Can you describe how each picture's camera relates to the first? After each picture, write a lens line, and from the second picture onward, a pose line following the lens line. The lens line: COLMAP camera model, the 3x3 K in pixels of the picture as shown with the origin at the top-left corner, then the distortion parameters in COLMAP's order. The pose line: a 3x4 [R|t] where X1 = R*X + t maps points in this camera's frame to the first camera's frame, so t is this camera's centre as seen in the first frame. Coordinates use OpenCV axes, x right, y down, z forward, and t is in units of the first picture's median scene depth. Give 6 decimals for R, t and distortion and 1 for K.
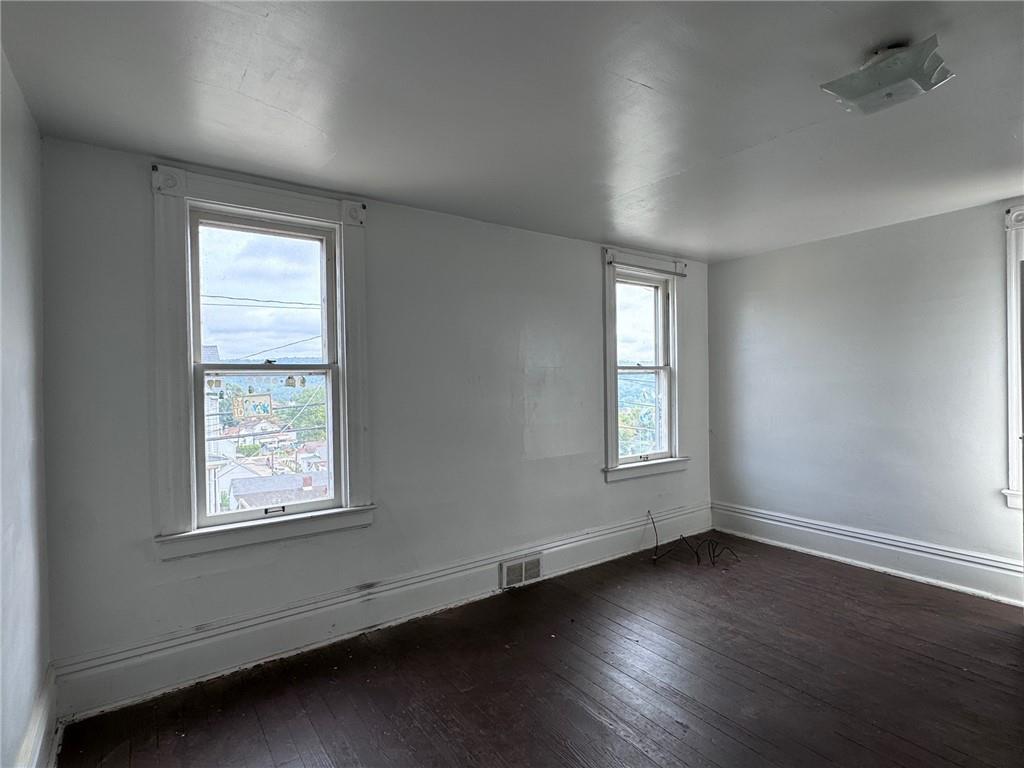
lens RADIAL K [[531.9, 0, 512.0], [0, 531.9, 384.0], [0, 0, 1]] dist [0.000183, 0.000227]
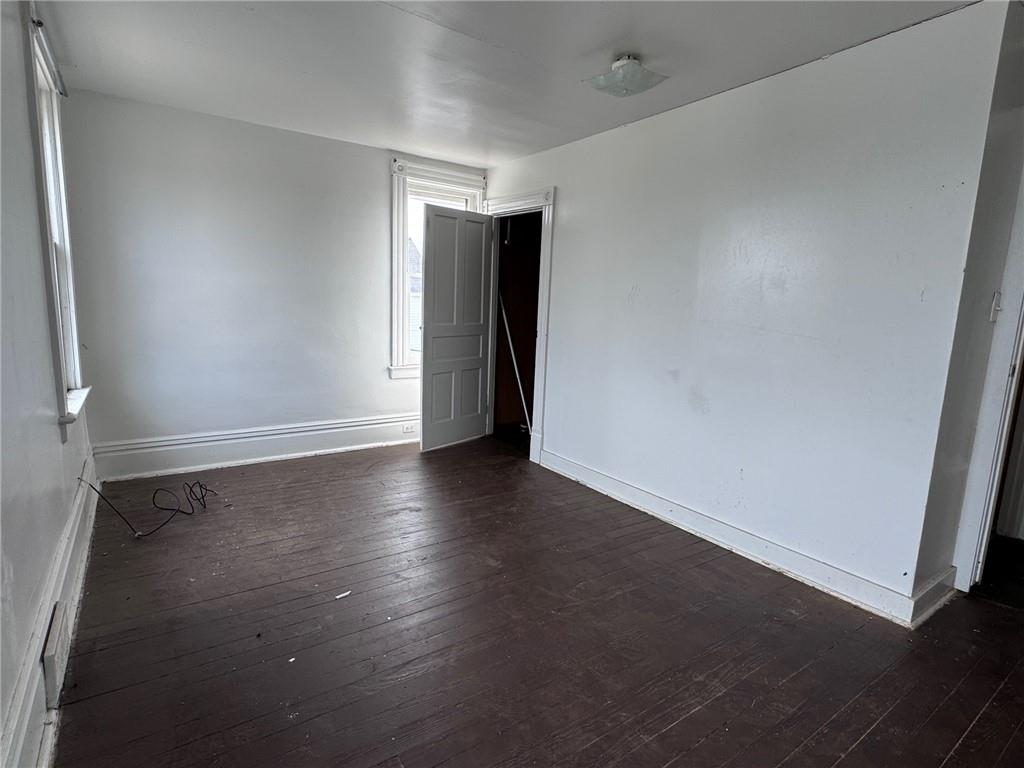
lens RADIAL K [[531.9, 0, 512.0], [0, 531.9, 384.0], [0, 0, 1]] dist [0.000183, 0.000227]
pose [[0.007622, -0.137696, 0.990445, -0.400592], [-0.026338, 0.990103, 0.137851, 0.035876], [-0.999624, -0.027137, 0.003920, 0.576174]]
